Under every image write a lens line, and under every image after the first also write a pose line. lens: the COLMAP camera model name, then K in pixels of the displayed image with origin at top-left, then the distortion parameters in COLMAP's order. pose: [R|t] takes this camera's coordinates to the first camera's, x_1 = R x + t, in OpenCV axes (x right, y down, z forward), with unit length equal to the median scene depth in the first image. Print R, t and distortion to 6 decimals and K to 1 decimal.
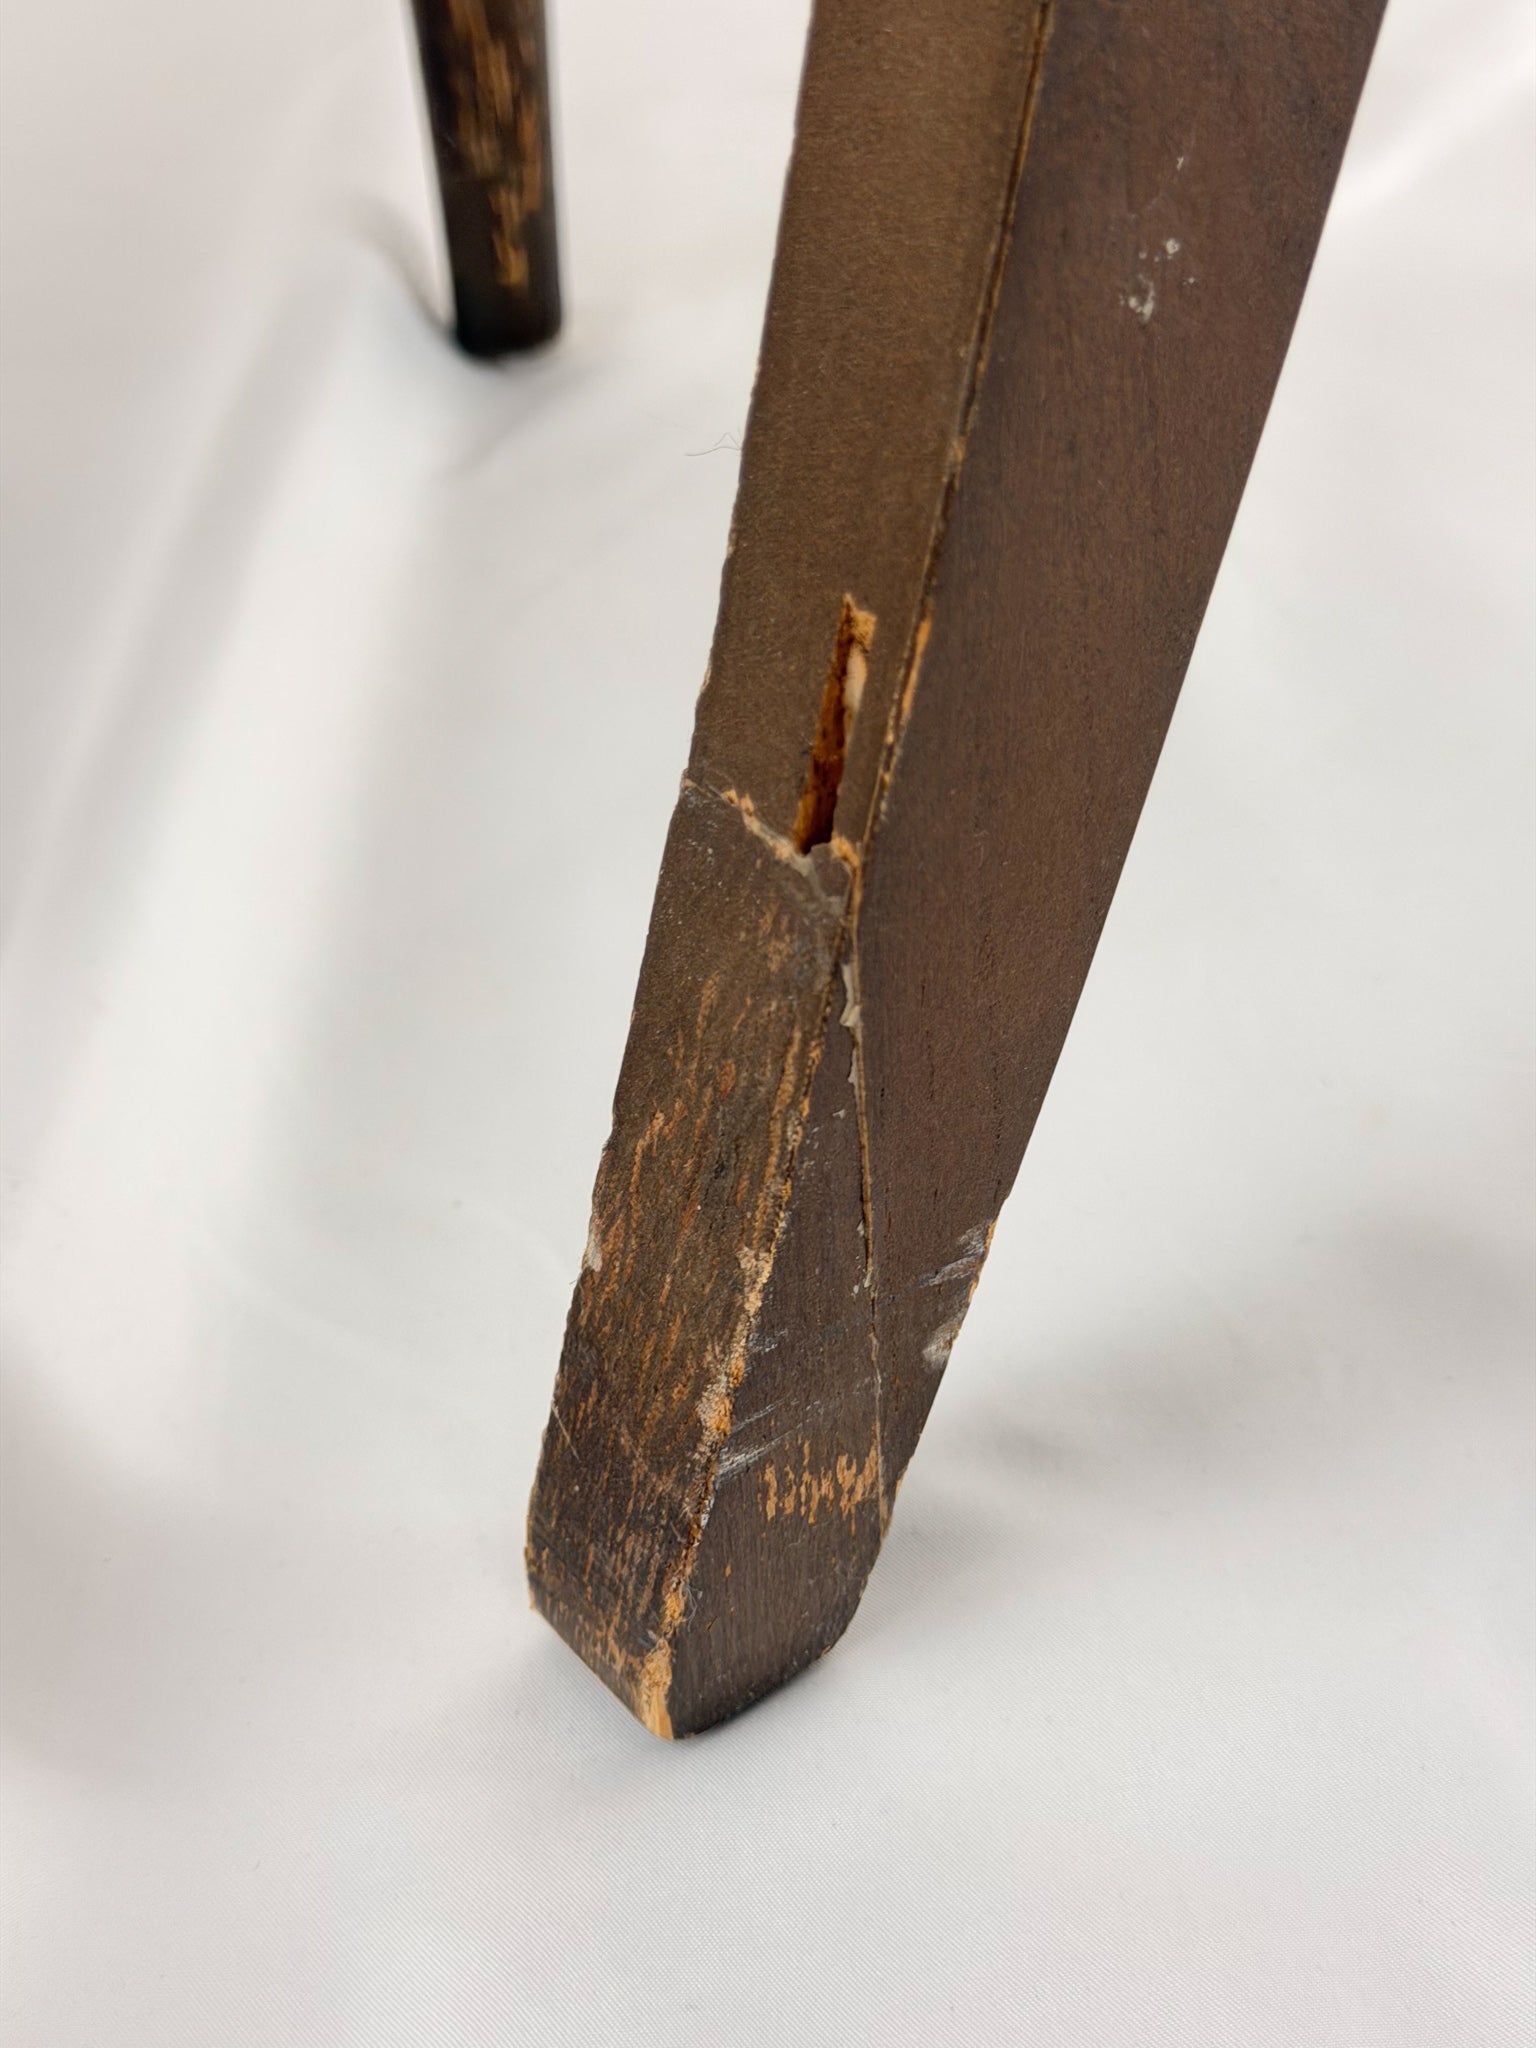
lens RADIAL K [[2864.4, 0, 763.5], [0, 2864.4, 1018.1], [0, 0, 1]] dist [0.055580, 0.000000]
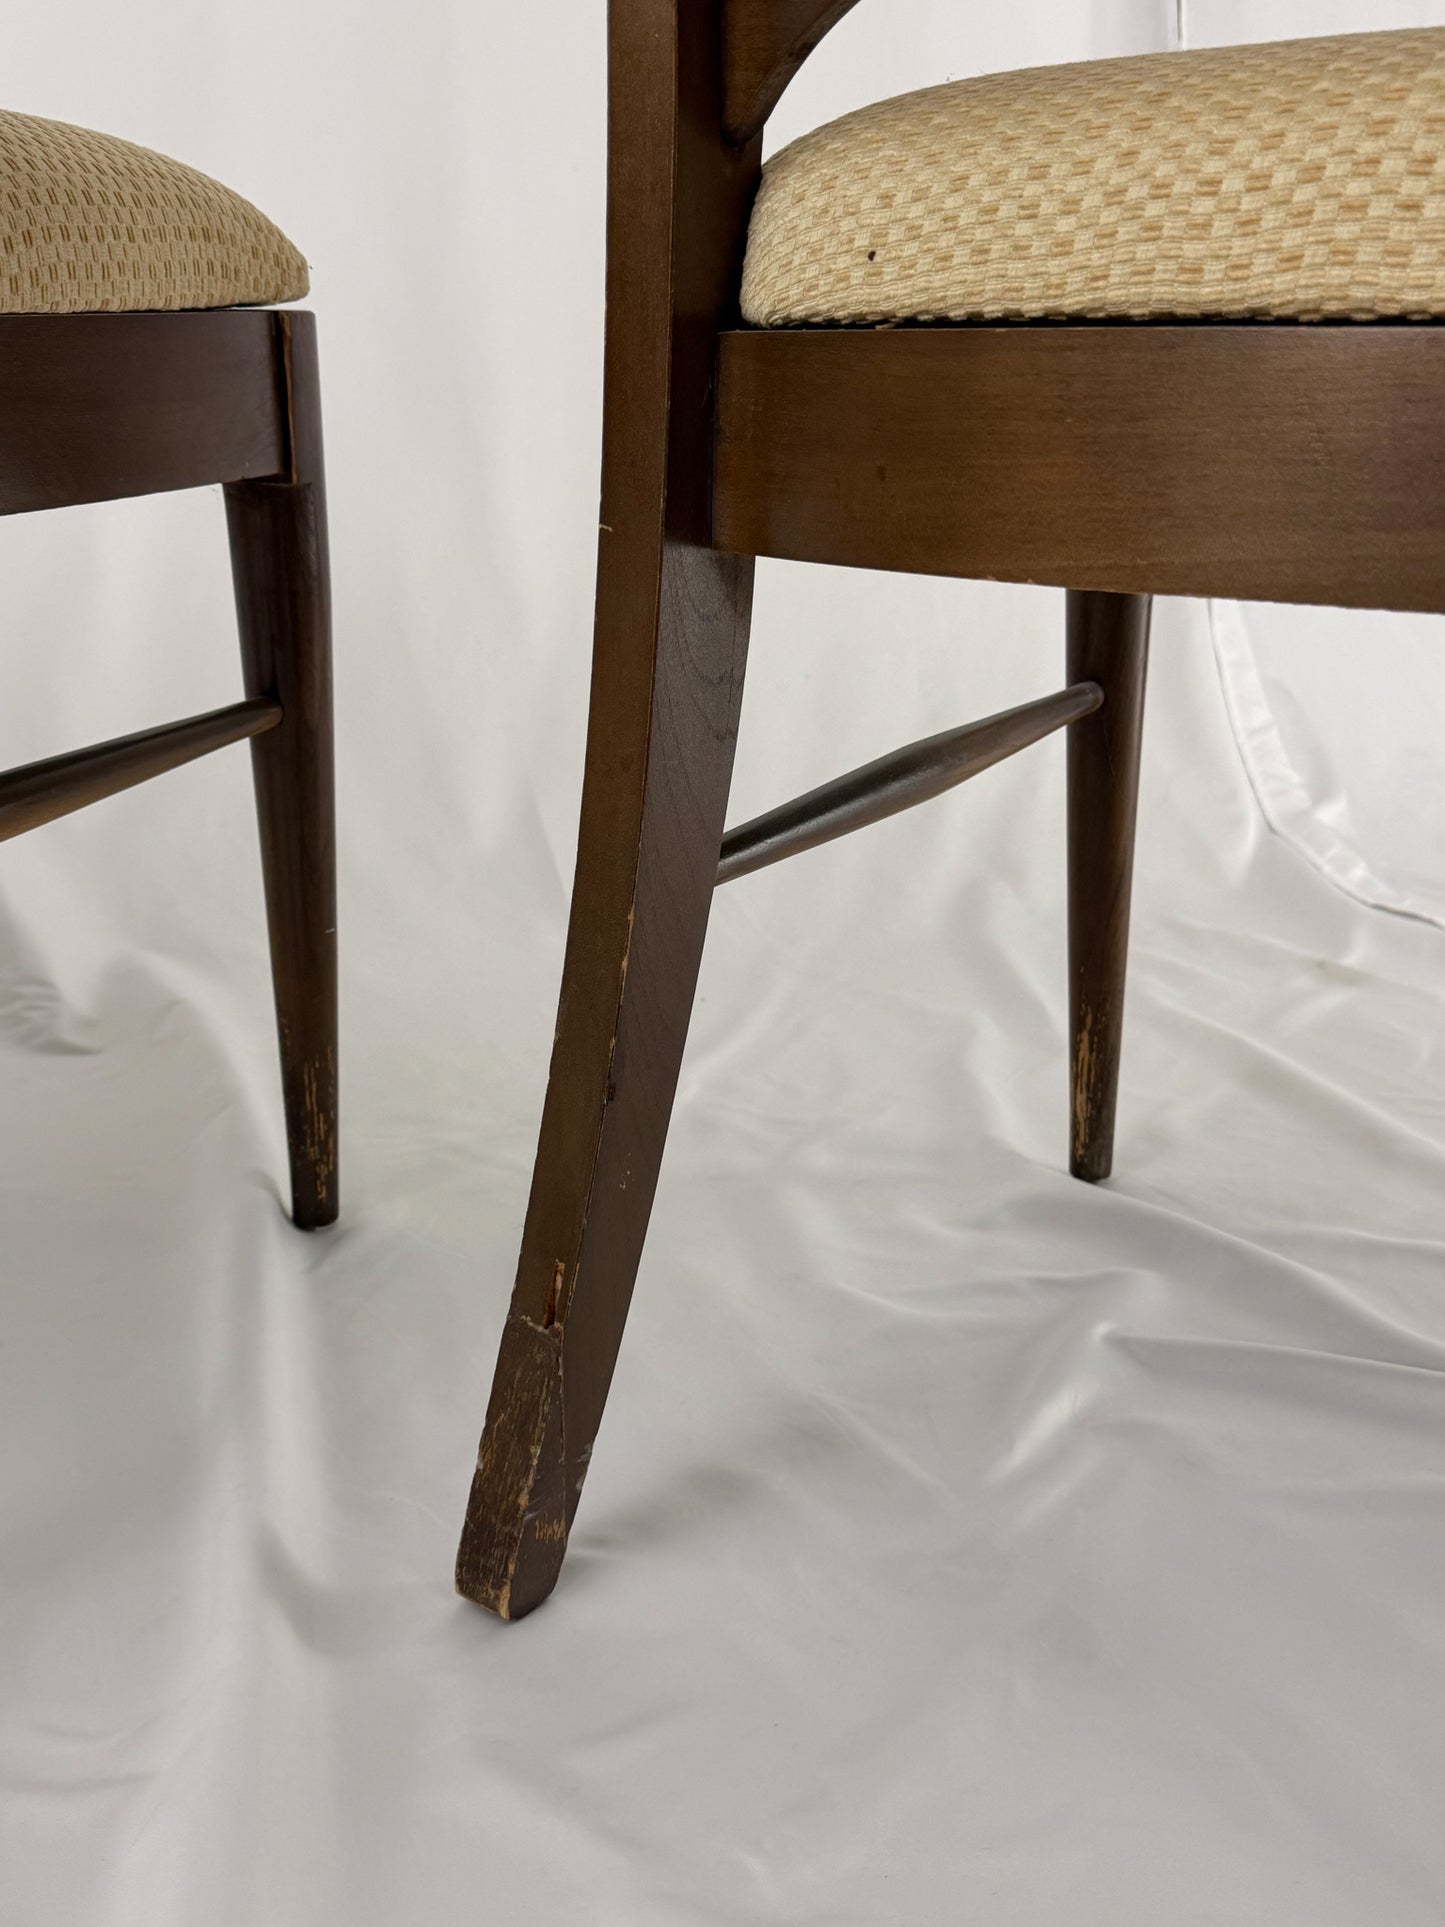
lens RADIAL K [[2695.2, 0, 722.8], [0, 2695.2, 961.7], [0, 0, 1]] dist [0.055580, 0.000000]
pose [[0.959547, -0.033323, 0.279569, -0.677047], [0.124242, 0.941176, -0.314247, 0.579555], [-0.252652, 0.336269, 0.907243, -2.252268]]
